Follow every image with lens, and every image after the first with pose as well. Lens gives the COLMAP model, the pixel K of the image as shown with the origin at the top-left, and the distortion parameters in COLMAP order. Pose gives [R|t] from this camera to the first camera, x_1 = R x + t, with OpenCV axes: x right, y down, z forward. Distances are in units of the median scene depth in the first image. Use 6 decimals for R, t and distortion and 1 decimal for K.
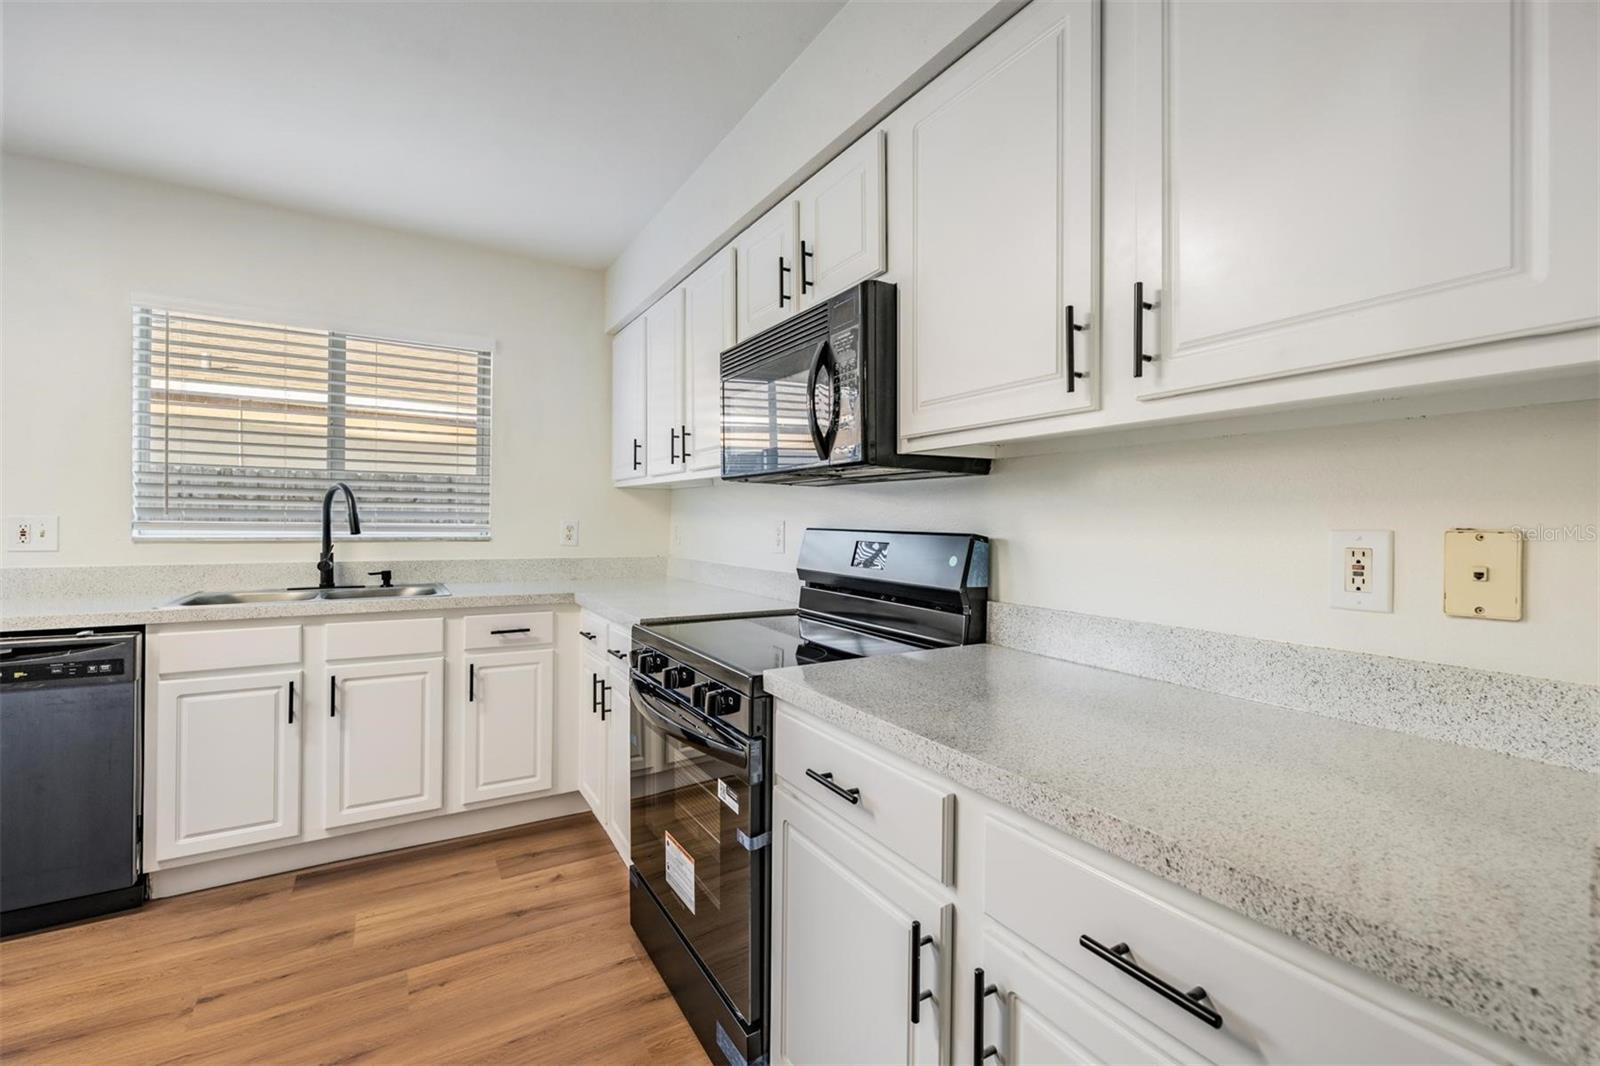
lens RADIAL K [[676.3, 0, 798.0], [0, 676.3, 527.9], [0, 0, 1]] dist [-0.001885, -0.000133]
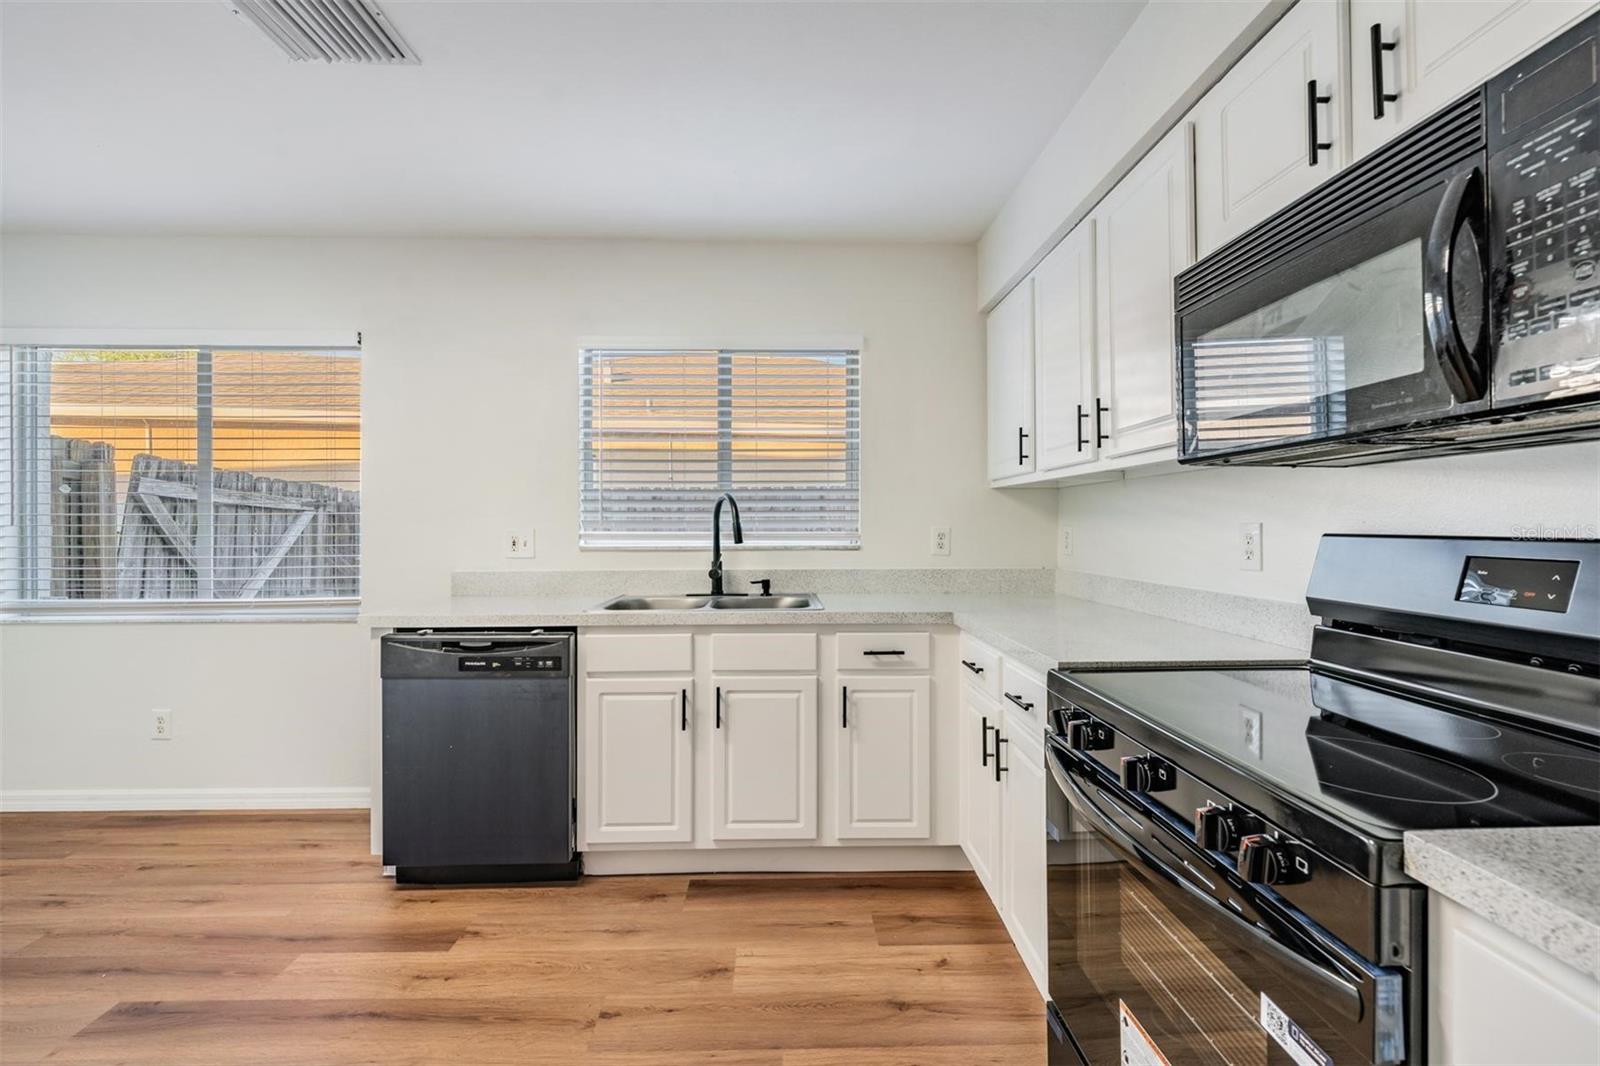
lens RADIAL K [[650.4, 0, 792.3], [0, 650.4, 528.4], [0, 0, 1]] dist [-0.000236, 0.000001]
pose [[0.867597, -0.012302, -0.497116, -0.115306], [0.008107, 0.999911, -0.010596, -0.002322], [0.497202, 0.005163, 0.867620, 0.221979]]
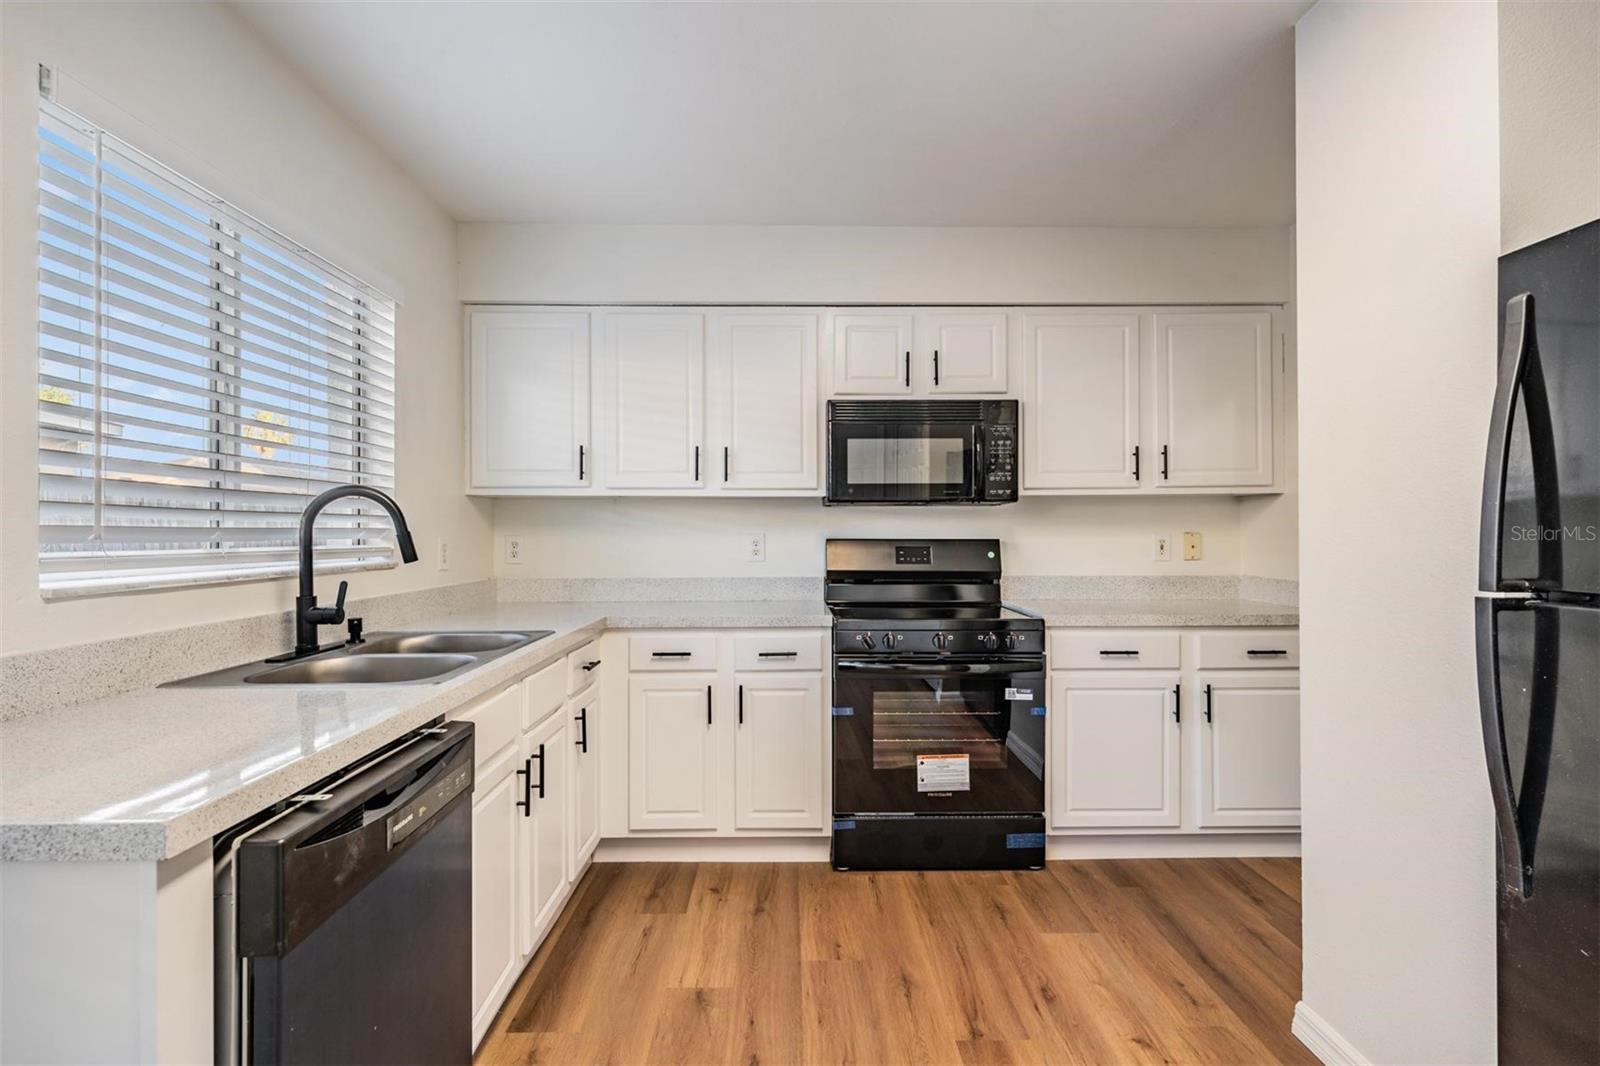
lens RADIAL K [[775.5, 0, 801.1], [0, 775.5, 526.1], [0, 0, 1]] dist [0.001221, -0.000600]
pose [[0.504231, -0.005990, 0.863548, -1.282948], [0.016545, 0.999859, -0.002725, -0.021085], [-0.863411, 0.015661, 0.504259, 0.294000]]
